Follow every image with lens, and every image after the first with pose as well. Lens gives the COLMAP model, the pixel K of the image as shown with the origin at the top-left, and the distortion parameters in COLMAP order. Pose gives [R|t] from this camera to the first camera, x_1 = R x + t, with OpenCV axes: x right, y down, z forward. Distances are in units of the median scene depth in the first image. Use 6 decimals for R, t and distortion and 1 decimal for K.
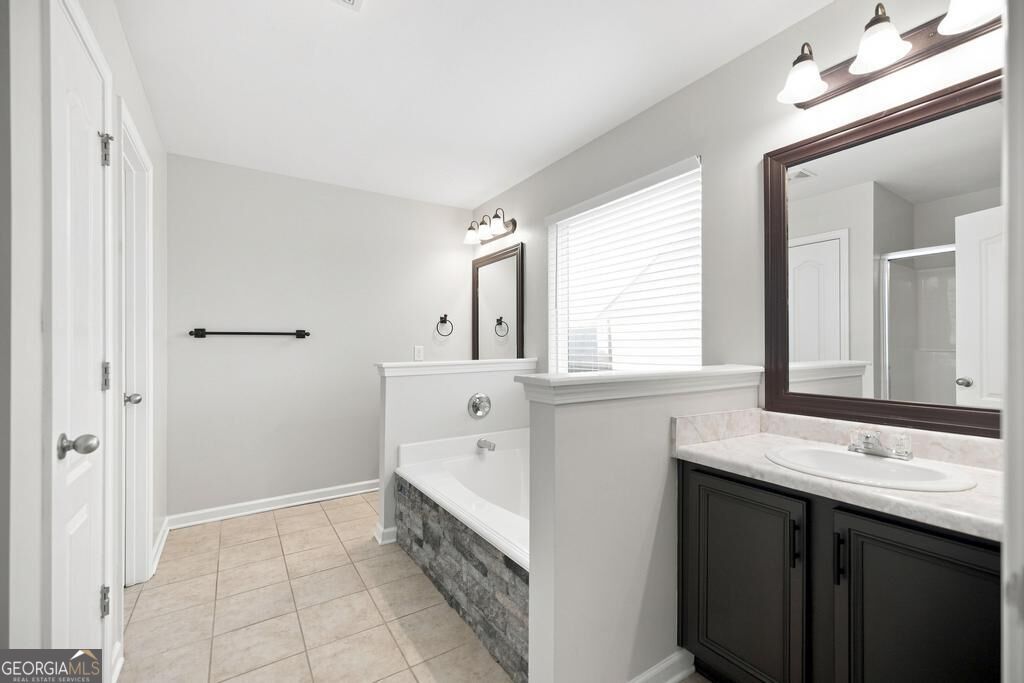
lens RADIAL K [[438.9, 0, 521.2], [0, 438.9, 344.1], [0, 0, 1]] dist [0.010154, -0.000997]
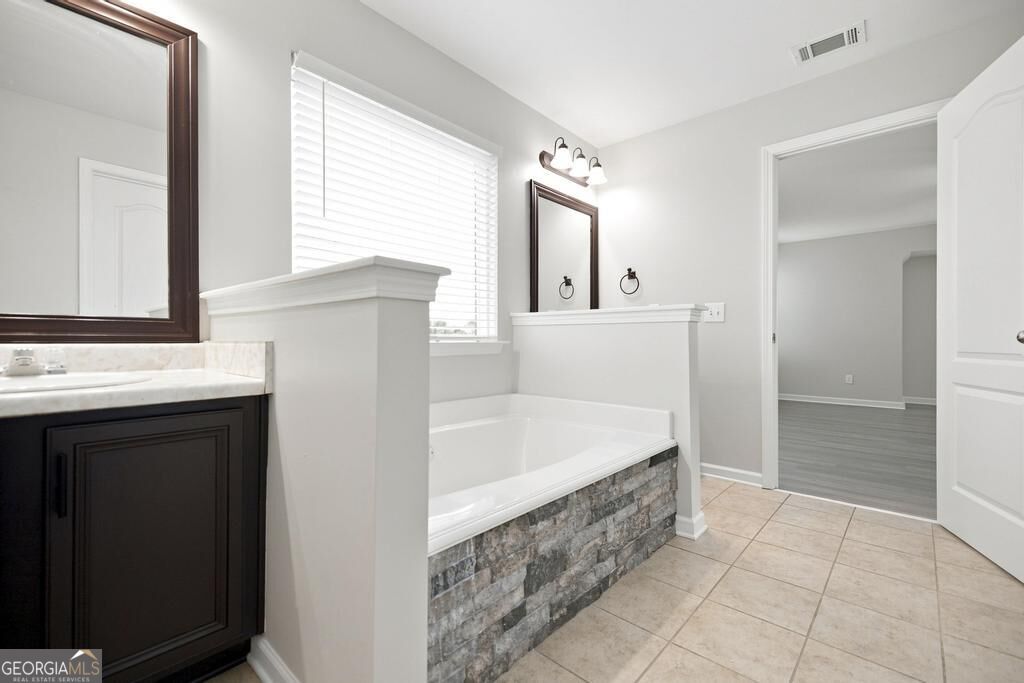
lens RADIAL K [[438.9, 0, 521.8], [0, 438.9, 341.7], [0, 0, 1]] dist [0.010154, -0.000997]
pose [[-0.257438, 0.002973, 0.966290, -0.945585], [-0.000763, 0.999994, -0.003279, 0.151052], [-0.966295, -0.001582, -0.257434, 1.427865]]
